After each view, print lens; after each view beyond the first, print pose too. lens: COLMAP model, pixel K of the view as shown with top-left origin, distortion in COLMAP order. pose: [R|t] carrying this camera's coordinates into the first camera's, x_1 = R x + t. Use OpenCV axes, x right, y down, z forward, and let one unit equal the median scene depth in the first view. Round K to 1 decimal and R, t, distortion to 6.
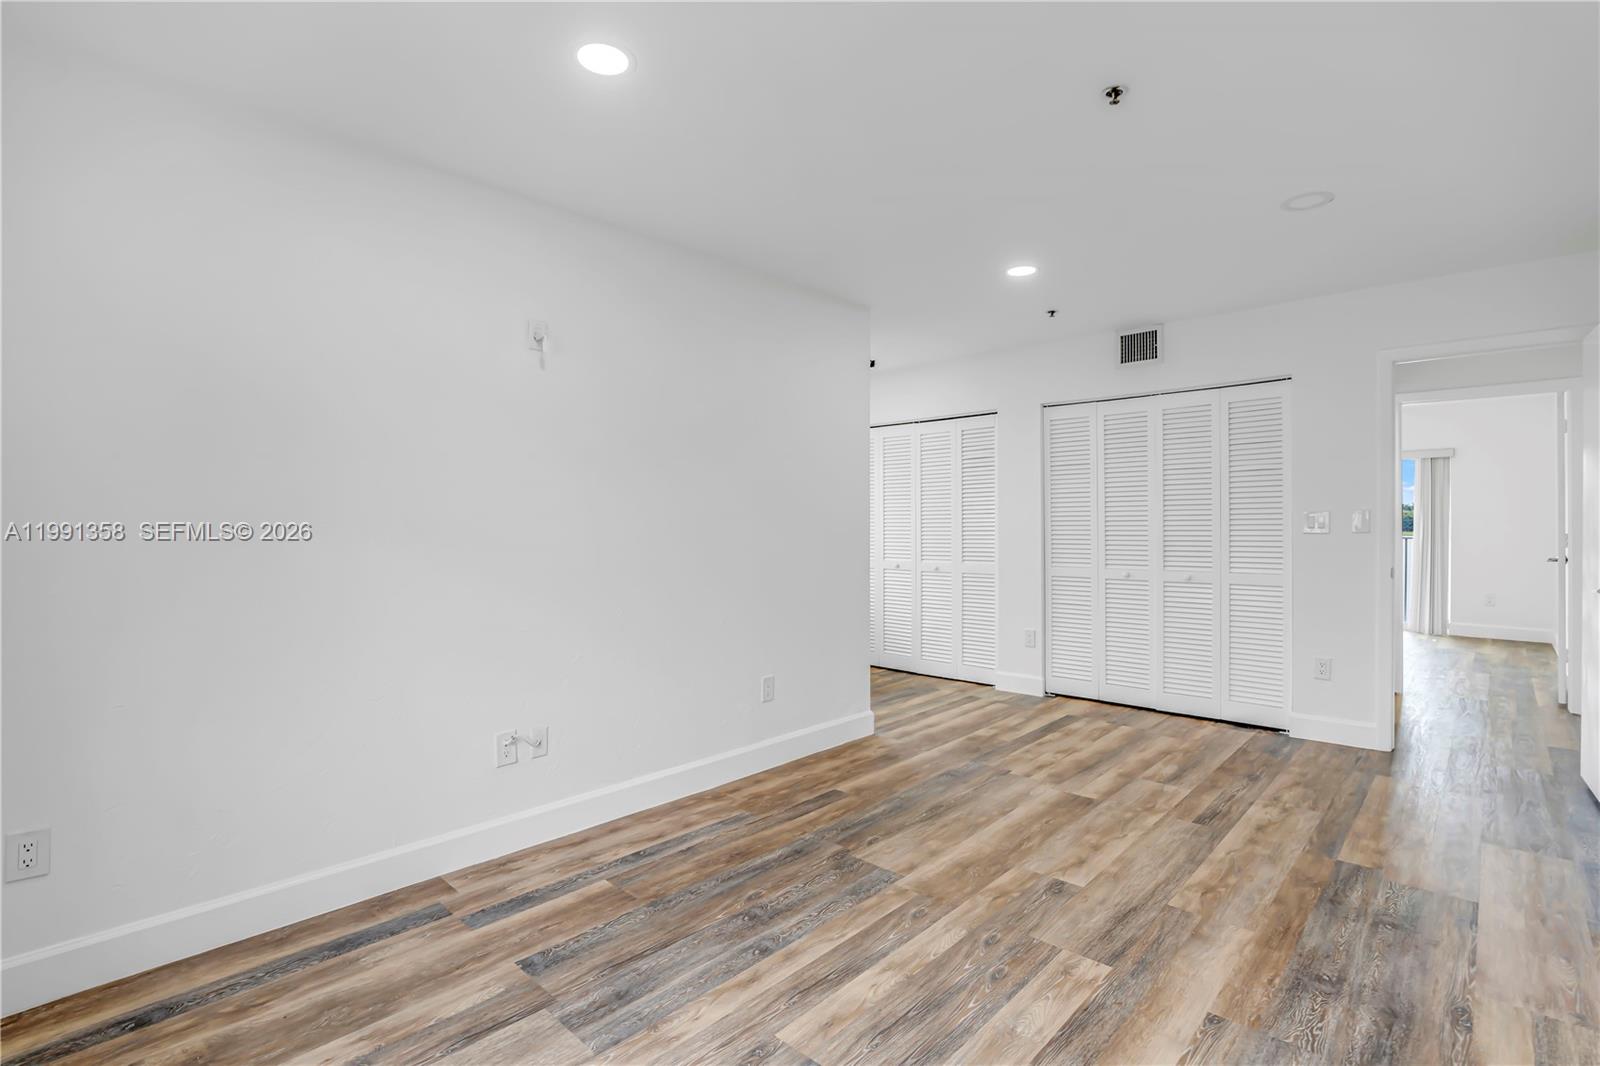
lens RADIAL K [[762.4, 0, 792.7], [0, 762.4, 528.5], [0, 0, 1]] dist [-0.016982, 0.001359]
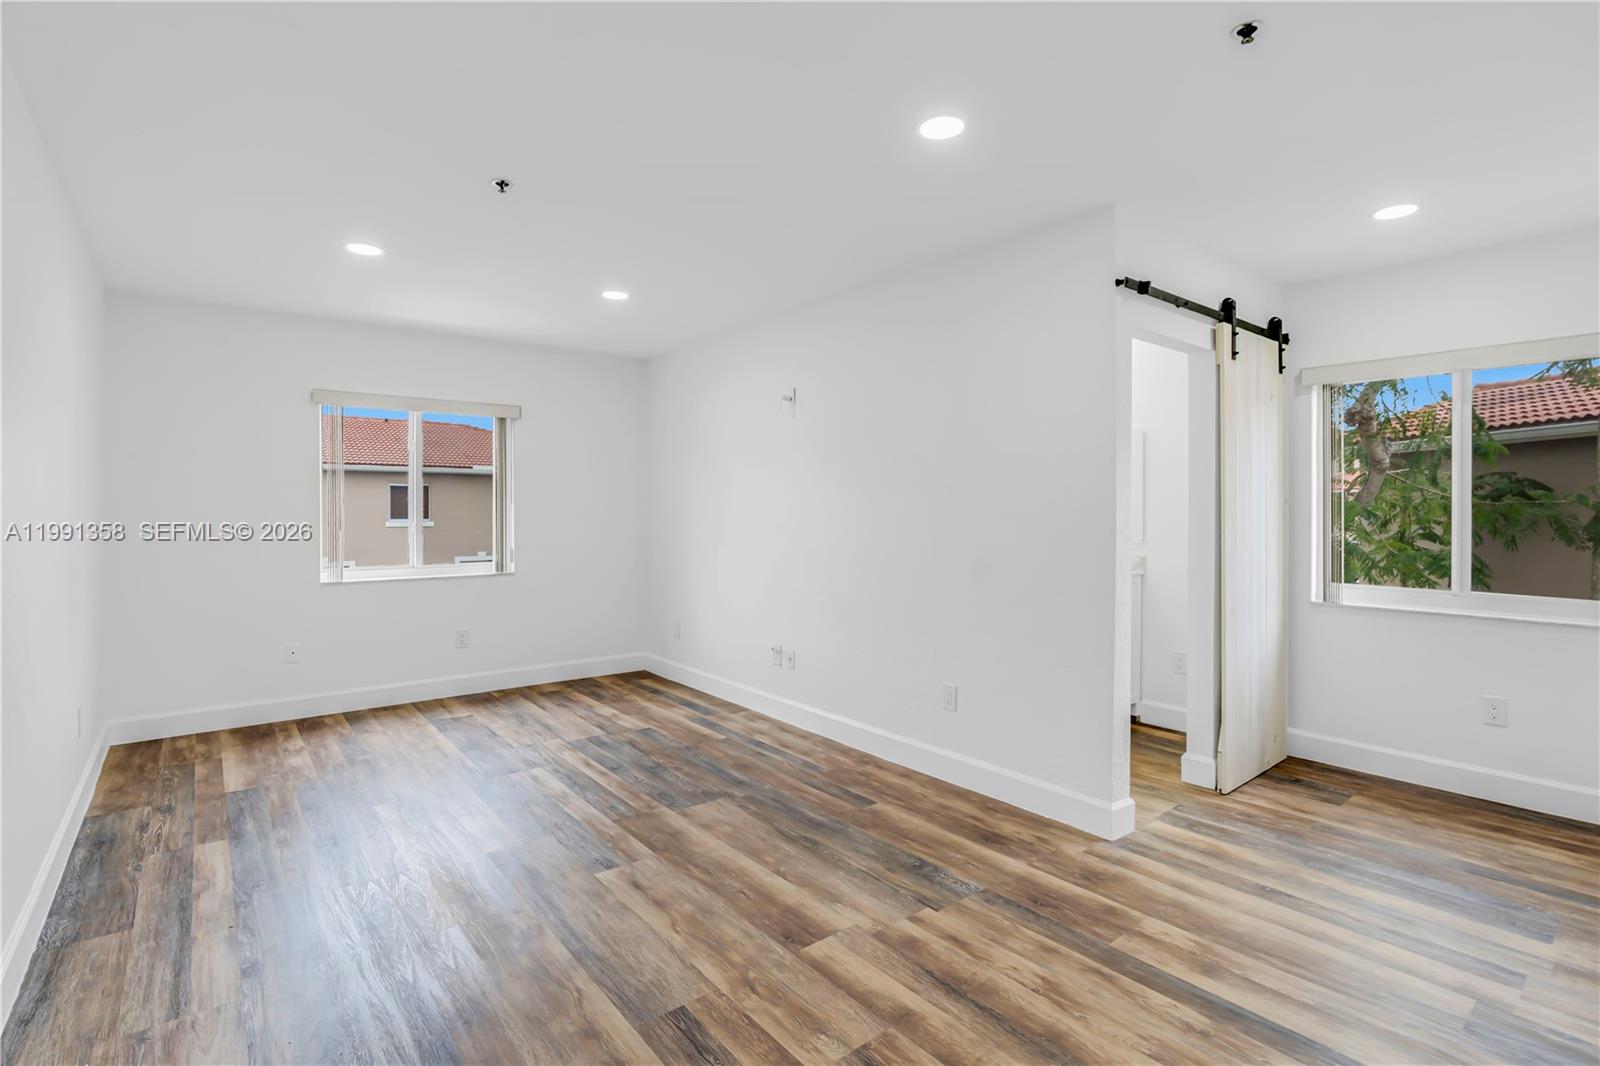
lens RADIAL K [[762.4, 0, 793.9], [0, 762.4, 519.8], [0, 0, 1]] dist [-0.016982, 0.001359]
pose [[-0.155307, 0.015400, -0.987746, 1.078347], [-0.005667, 0.999848, 0.016480, -0.020199], [0.987850, 0.008157, -0.155196, 1.138331]]
